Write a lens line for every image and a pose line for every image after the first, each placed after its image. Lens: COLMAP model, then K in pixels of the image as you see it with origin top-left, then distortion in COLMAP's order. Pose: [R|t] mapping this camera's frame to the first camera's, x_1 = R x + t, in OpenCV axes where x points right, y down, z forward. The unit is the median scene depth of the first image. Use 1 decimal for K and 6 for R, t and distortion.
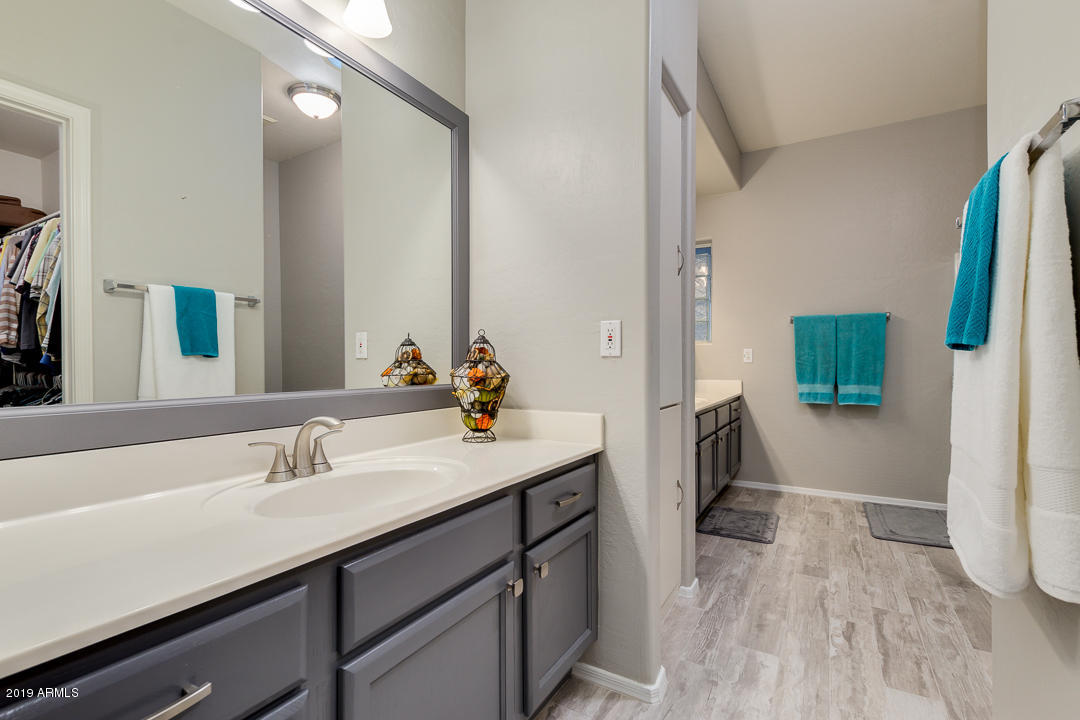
lens RADIAL K [[495.3, 0, 537.8], [0, 495.3, 364.7], [0, 0, 1]] dist [0.003343, 0.000258]
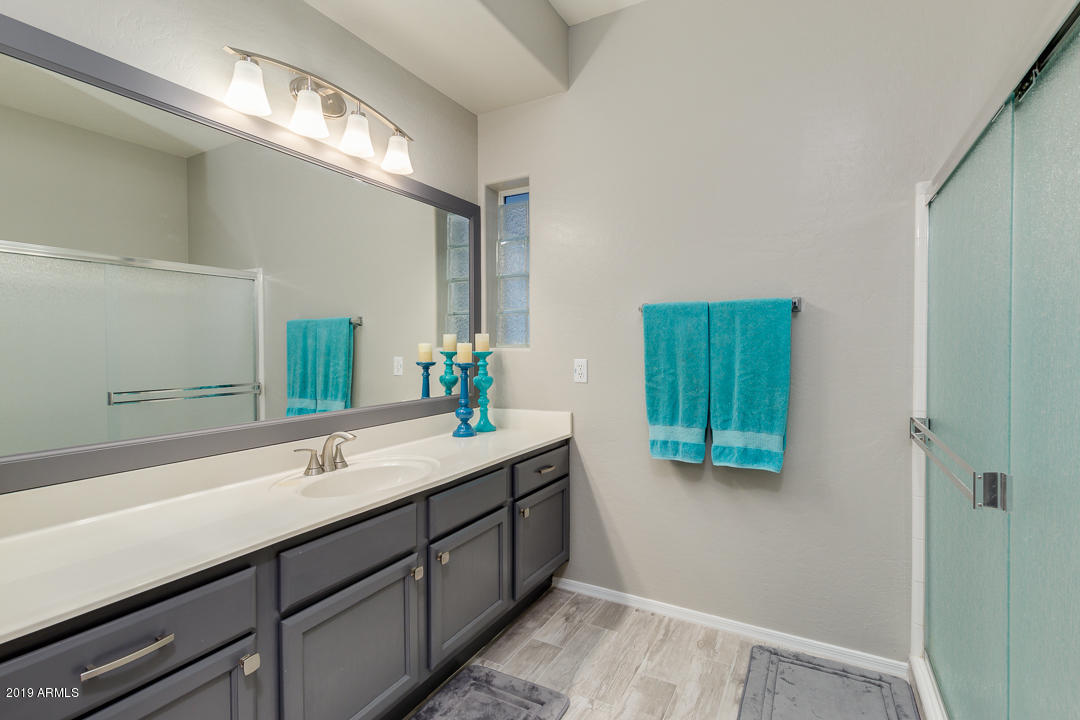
lens RADIAL K [[495.3, 0, 543.7], [0, 495.3, 354.5], [0, 0, 1]] dist [0.003343, 0.000258]
pose [[0.999711, -0.001937, 0.023968, 0.404069], [0.001748, 0.999967, 0.007896, -0.046531], [-0.023982, -0.007852, 0.999682, 0.451872]]
